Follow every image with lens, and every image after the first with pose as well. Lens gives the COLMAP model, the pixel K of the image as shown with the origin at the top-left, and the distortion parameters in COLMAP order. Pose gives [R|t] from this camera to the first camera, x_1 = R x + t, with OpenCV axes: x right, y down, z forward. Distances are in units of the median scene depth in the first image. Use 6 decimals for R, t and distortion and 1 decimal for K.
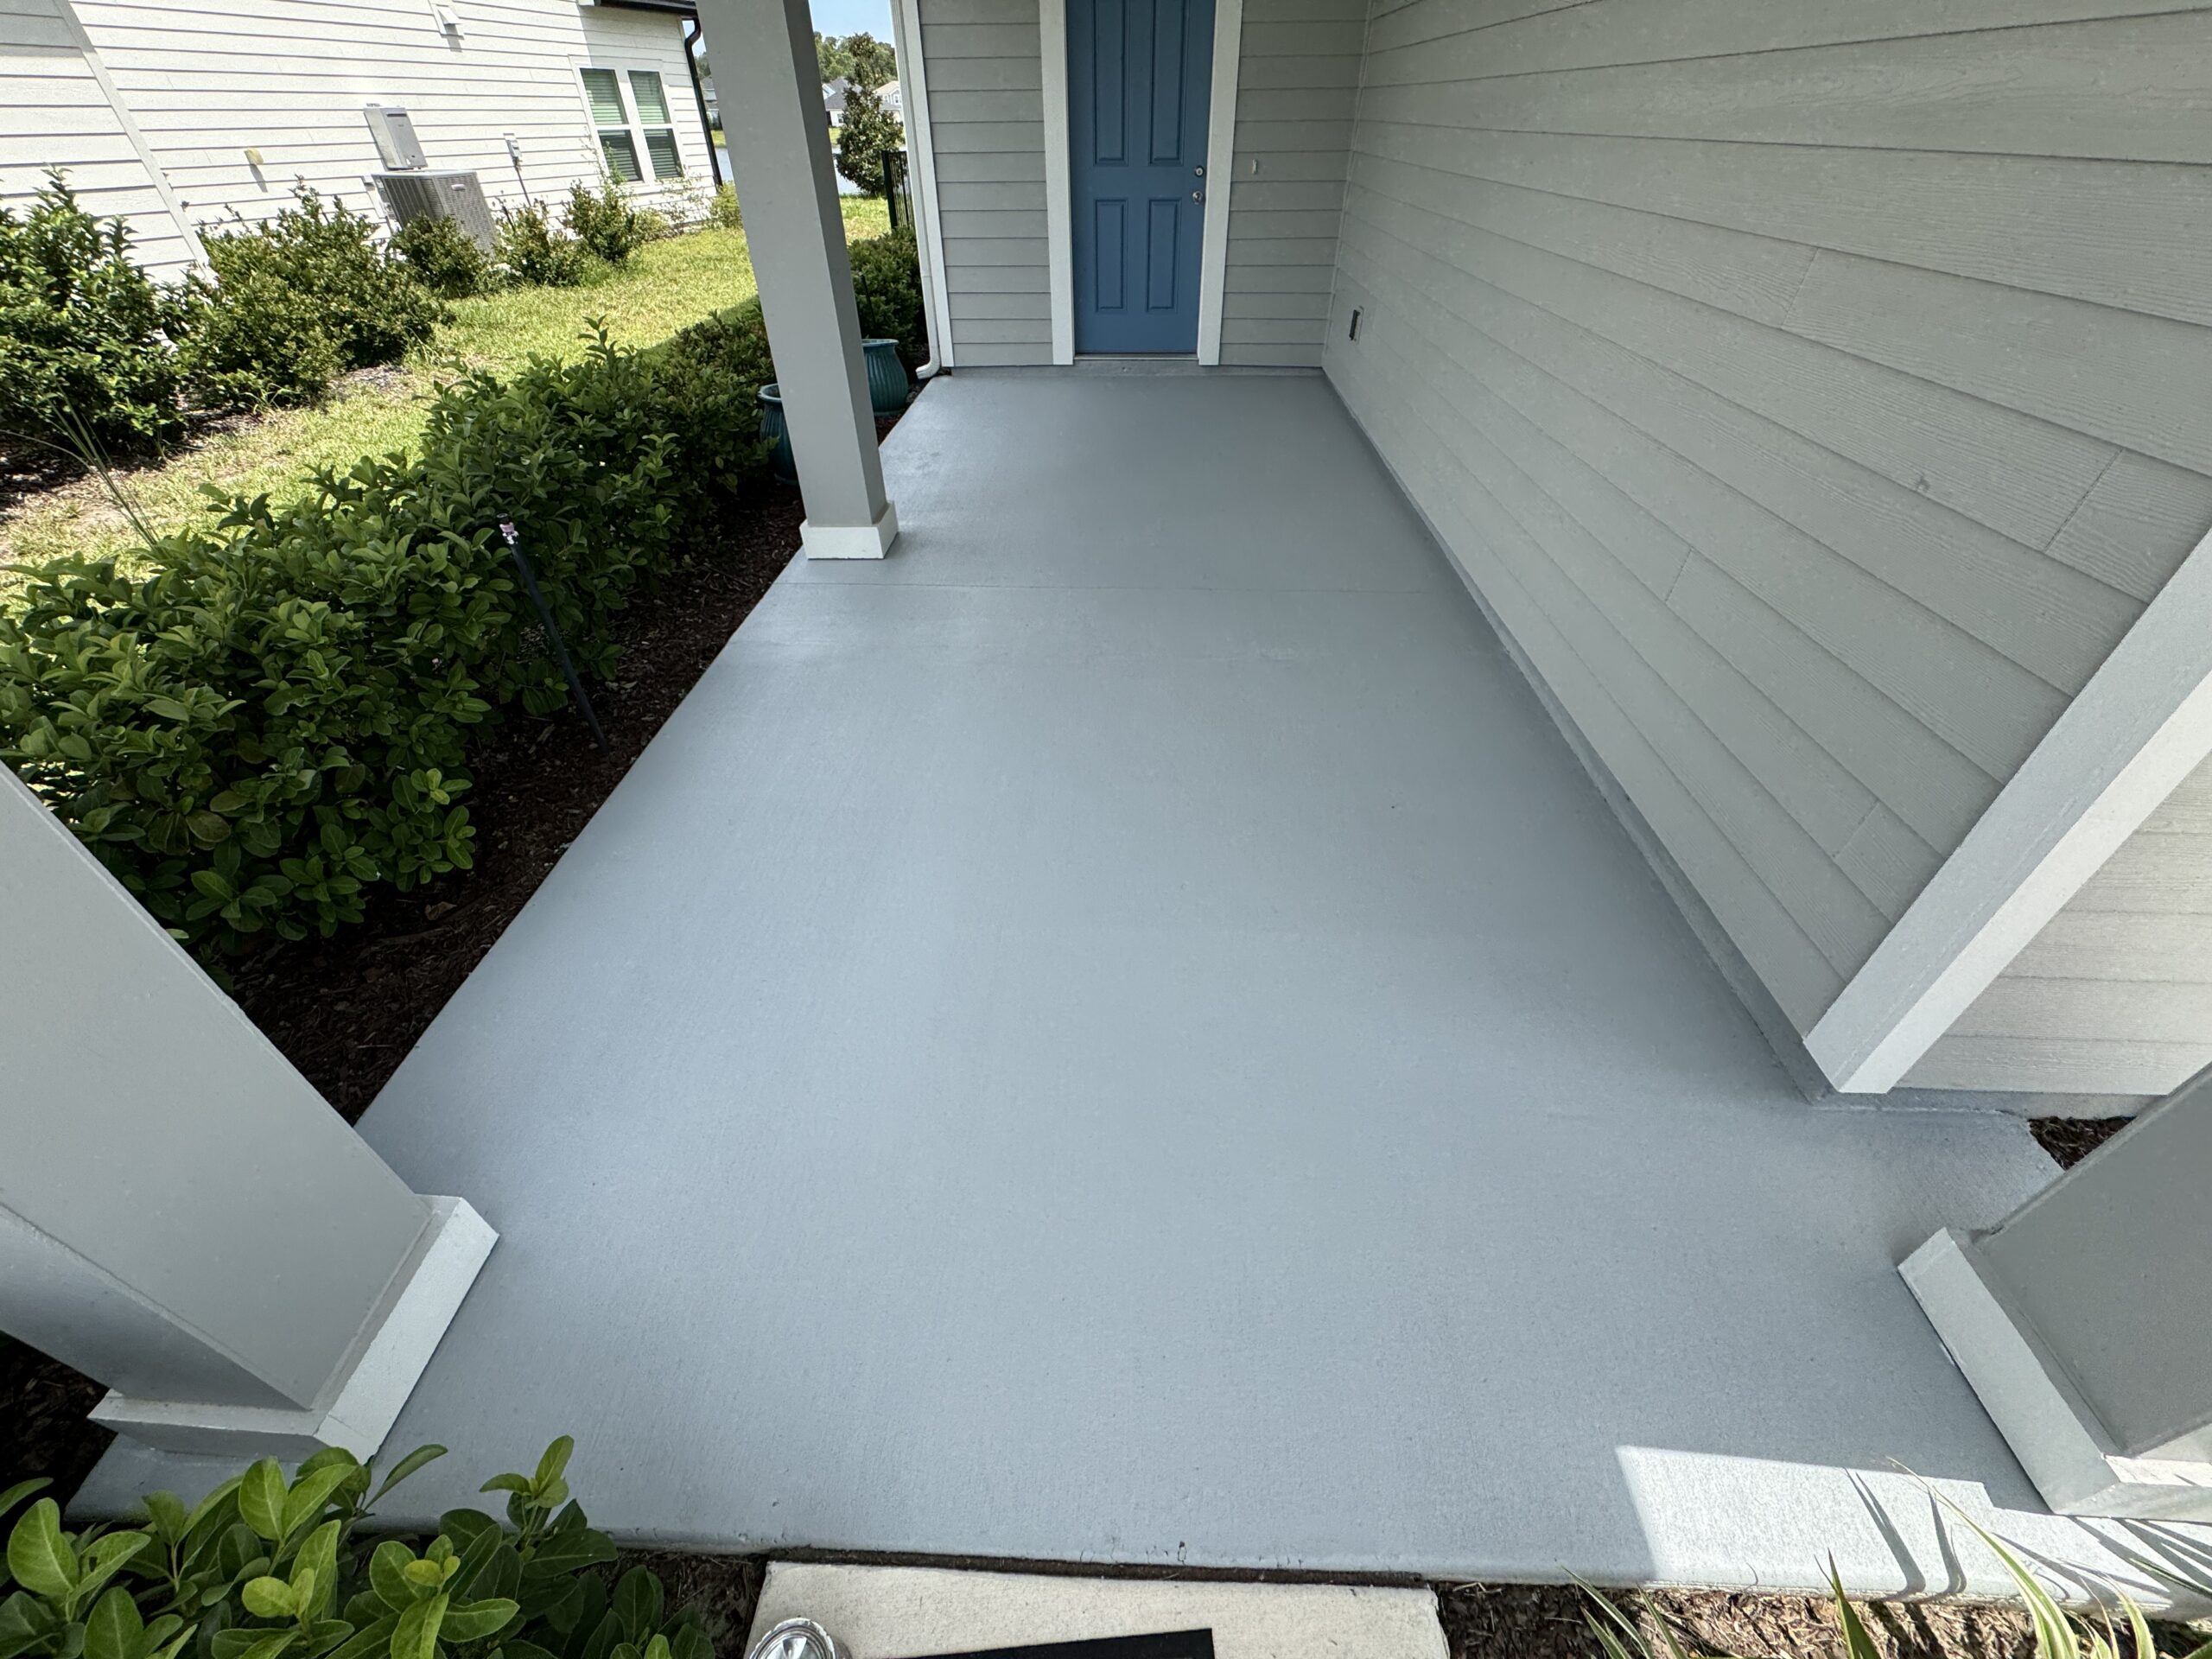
lens RADIAL K [[893.4, 0, 1106.1], [0, 893.4, 825.9], [0, 0, 1]] dist [-0.008050, 0.002188]
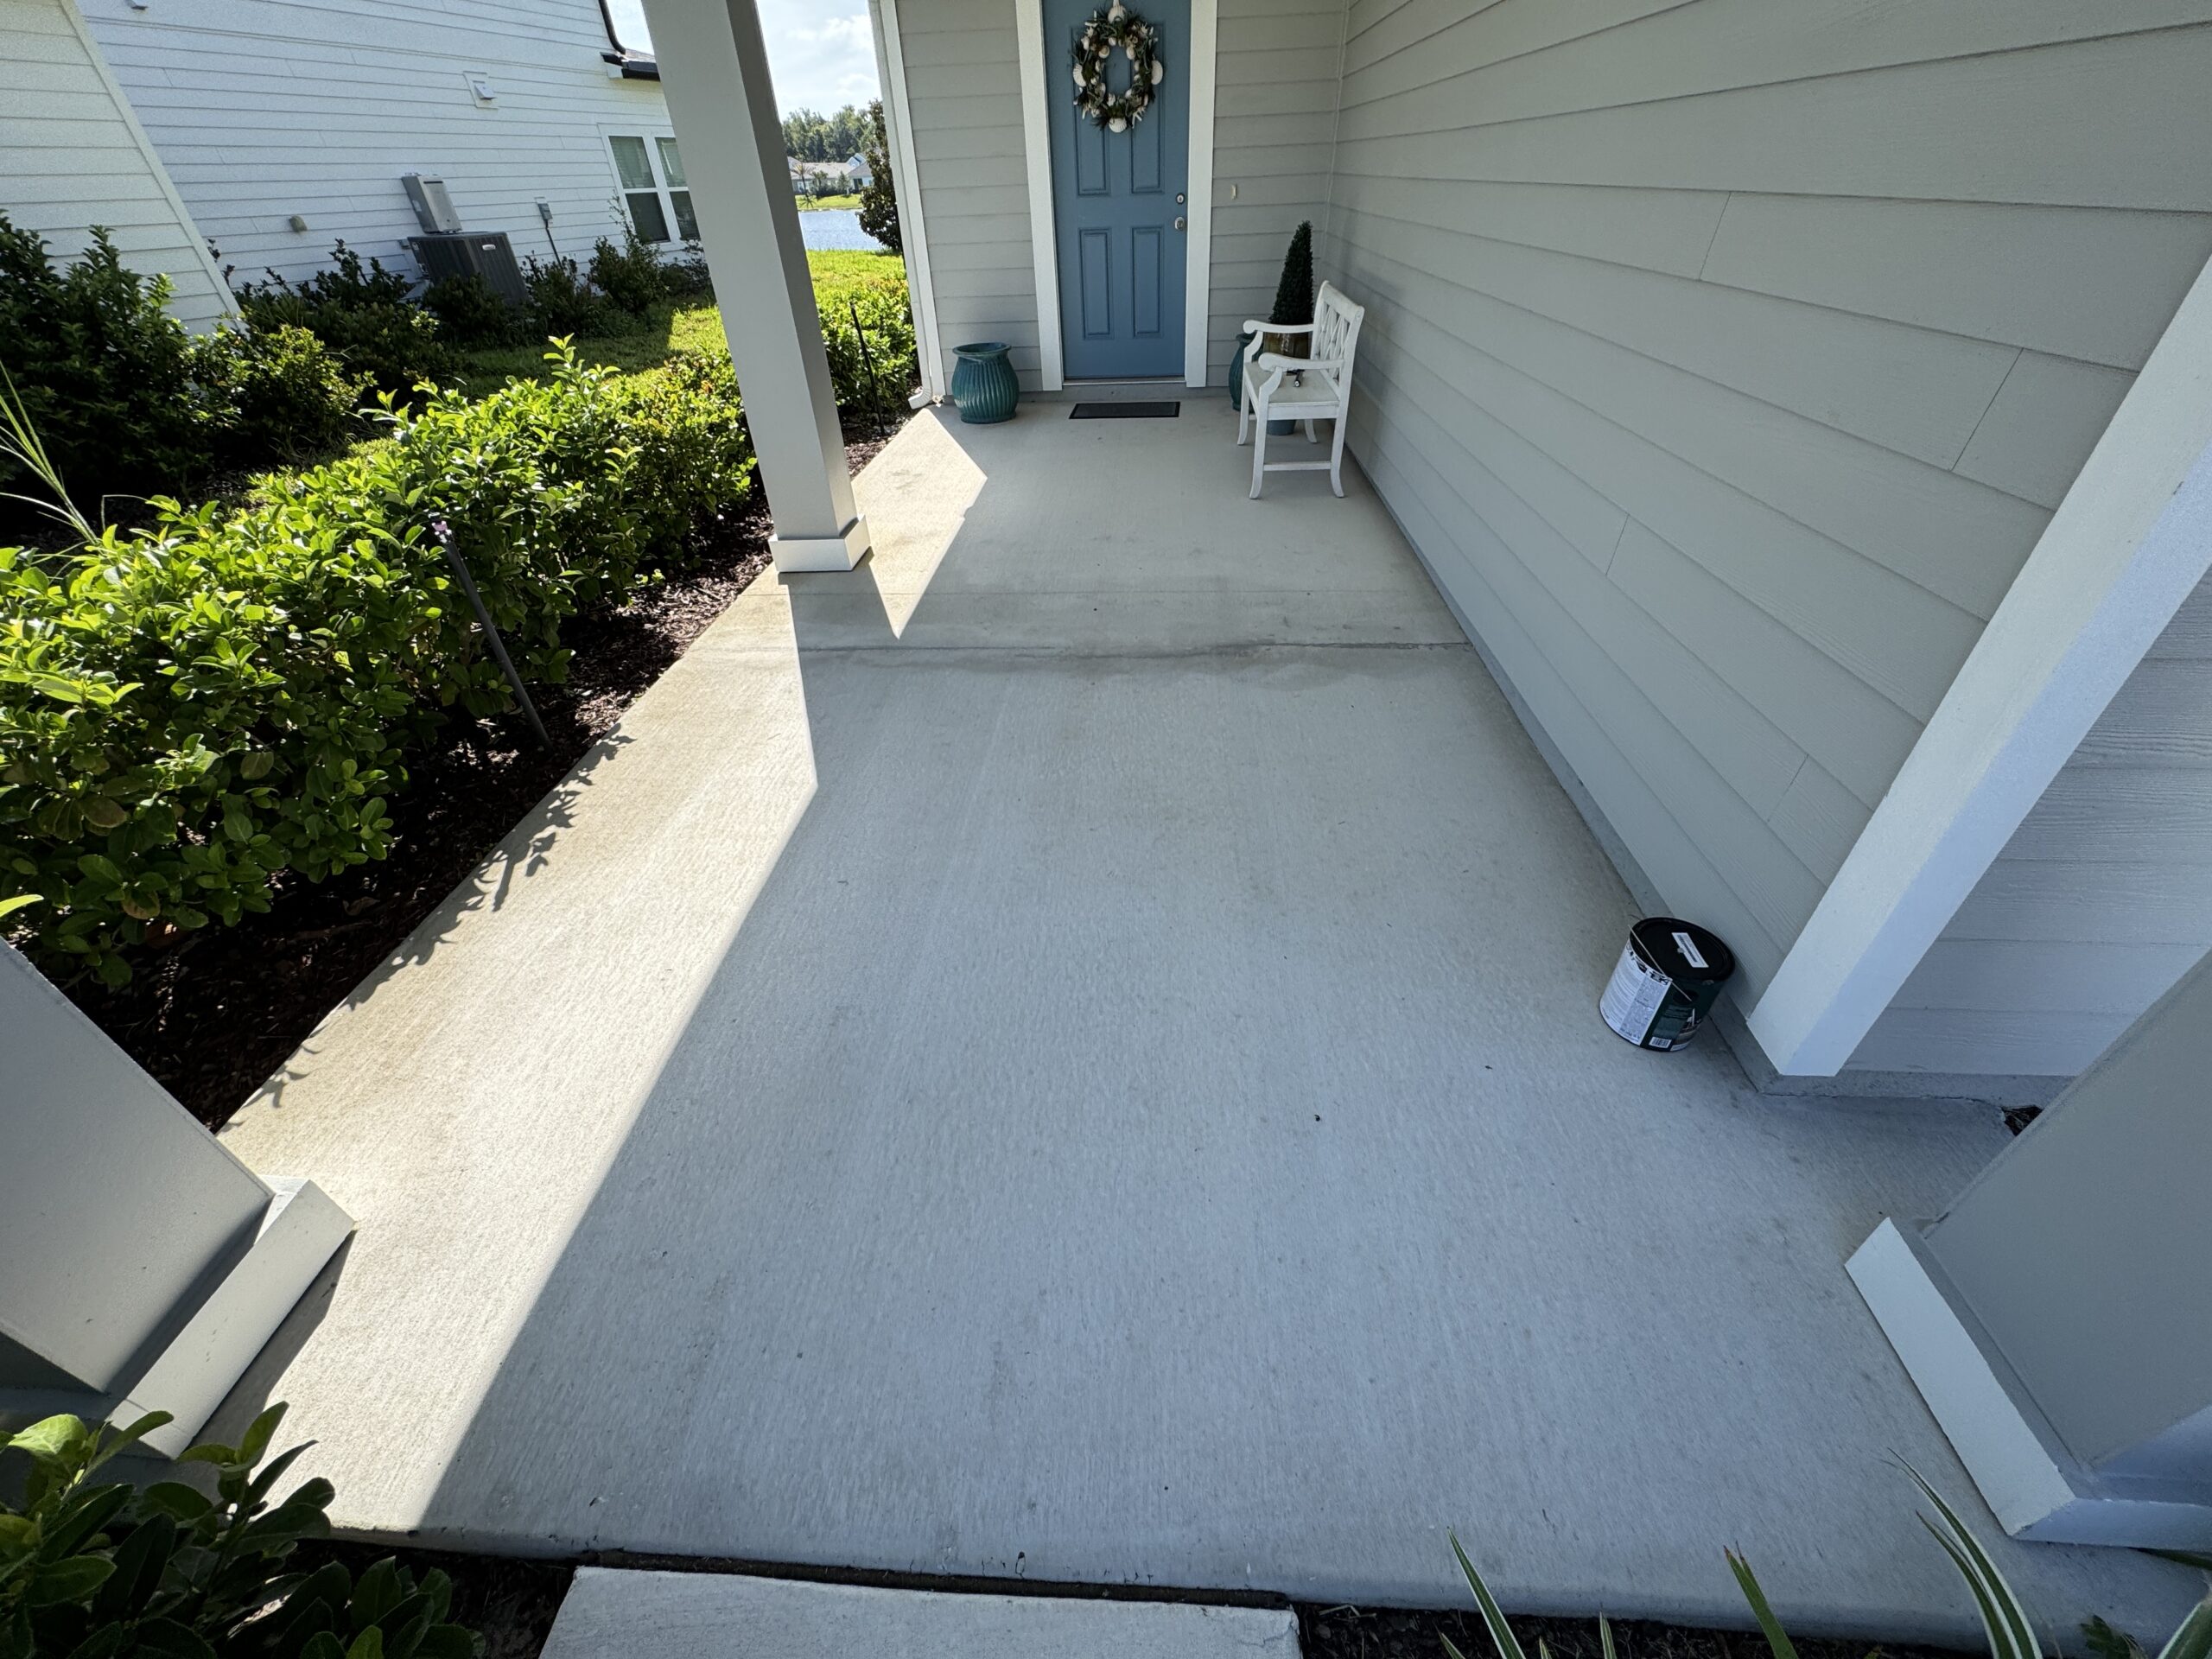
lens RADIAL K [[893.4, 0, 1105.5], [0, 893.4, 825.7], [0, 0, 1]] dist [-0.008050, 0.002188]
pose [[0.999412, -0.009466, -0.032969, 0.108667], [0.008061, 0.999064, -0.042494, 0.051973], [0.033341, 0.042203, 0.998553, 0.031623]]
